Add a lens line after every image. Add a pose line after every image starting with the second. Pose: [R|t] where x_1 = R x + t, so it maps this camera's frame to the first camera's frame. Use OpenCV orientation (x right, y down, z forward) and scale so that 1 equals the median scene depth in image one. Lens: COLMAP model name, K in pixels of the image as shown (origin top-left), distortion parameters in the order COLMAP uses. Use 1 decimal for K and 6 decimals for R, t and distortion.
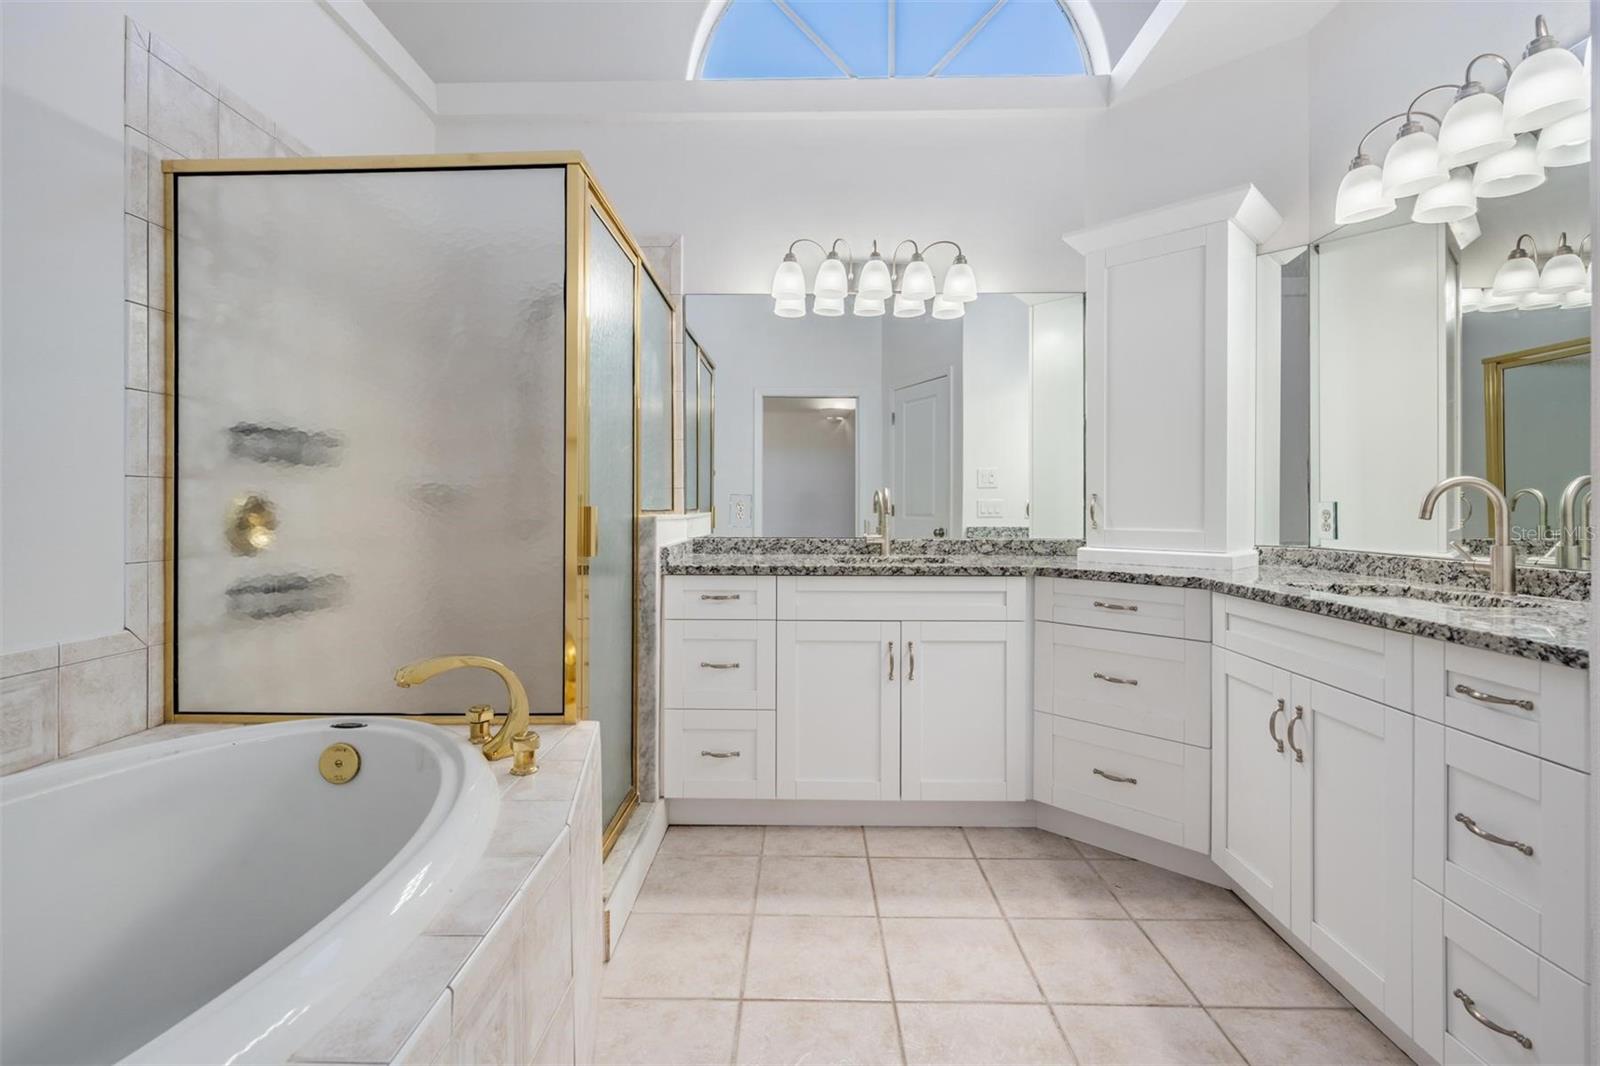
lens RADIAL K [[728.9, 0, 799.9], [0, 728.9, 510.9], [0, 0, 1]] dist [0.001219, 0.000394]
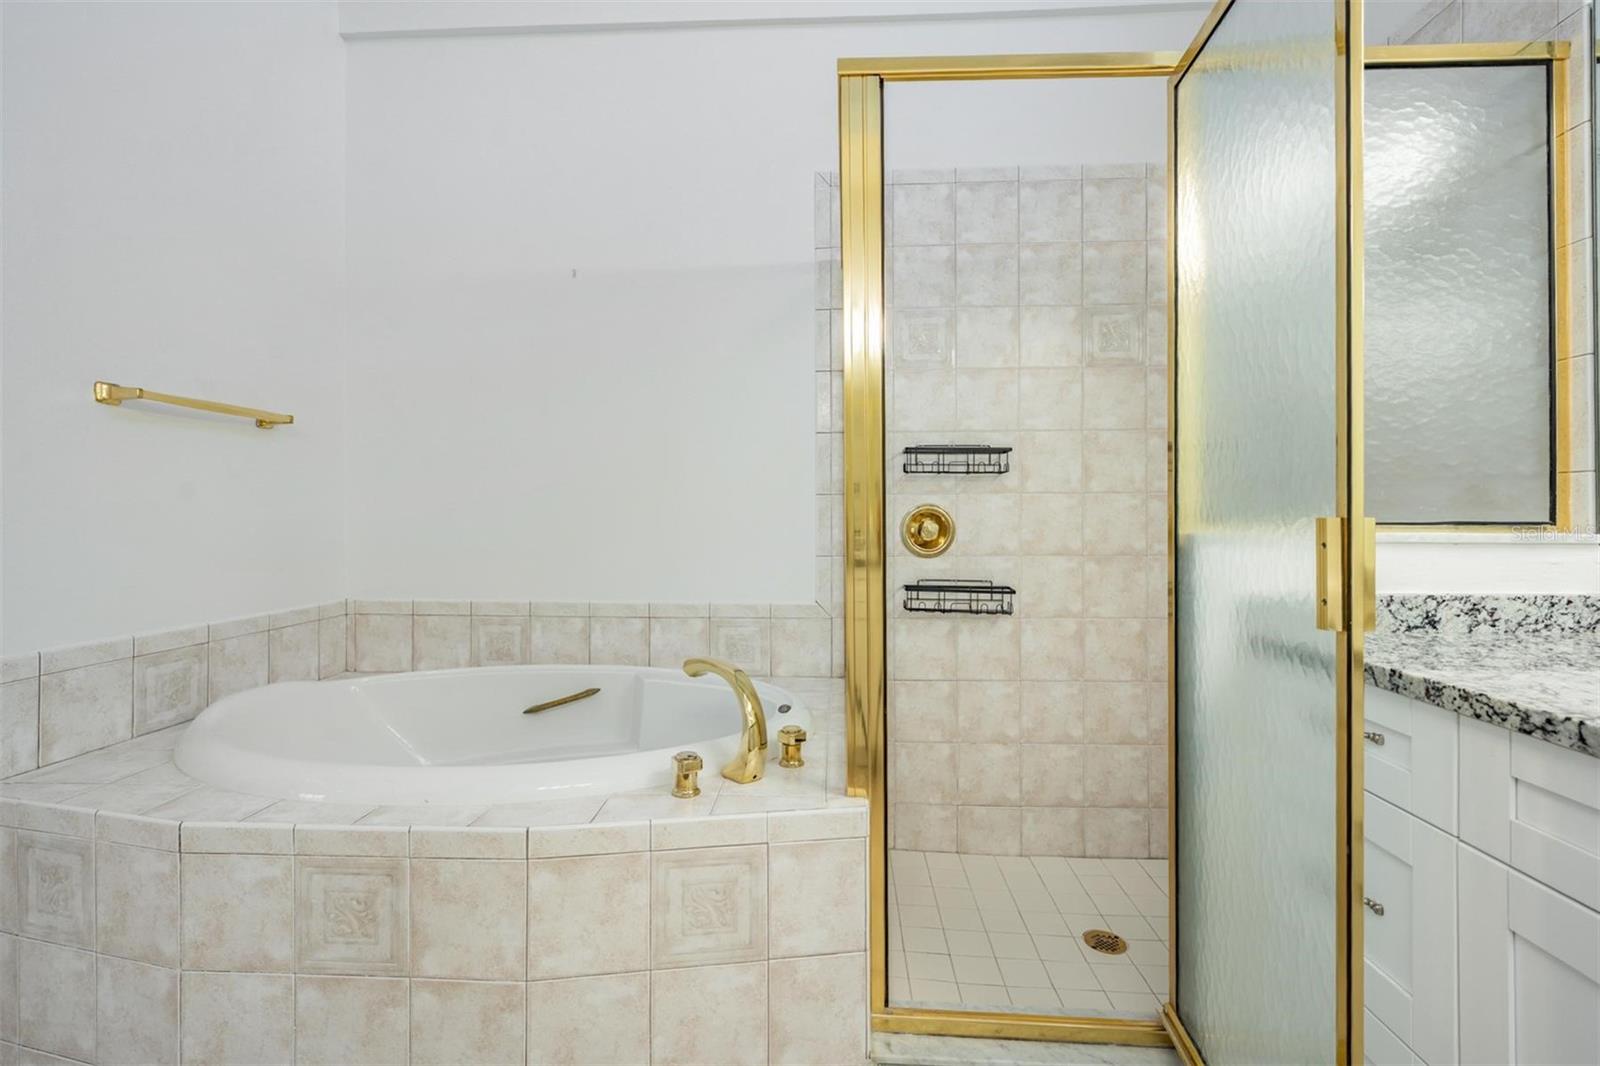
lens RADIAL K [[728.9, 0, 799.9], [0, 728.9, 510.9], [0, 0, 1]] dist [0.001219, 0.000394]
pose [[-0.047401, -0.004313, -0.998867, 0.500700], [-0.002483, 0.999988, -0.004200, -0.010024], [0.998873, 0.002281, -0.047411, 1.034601]]
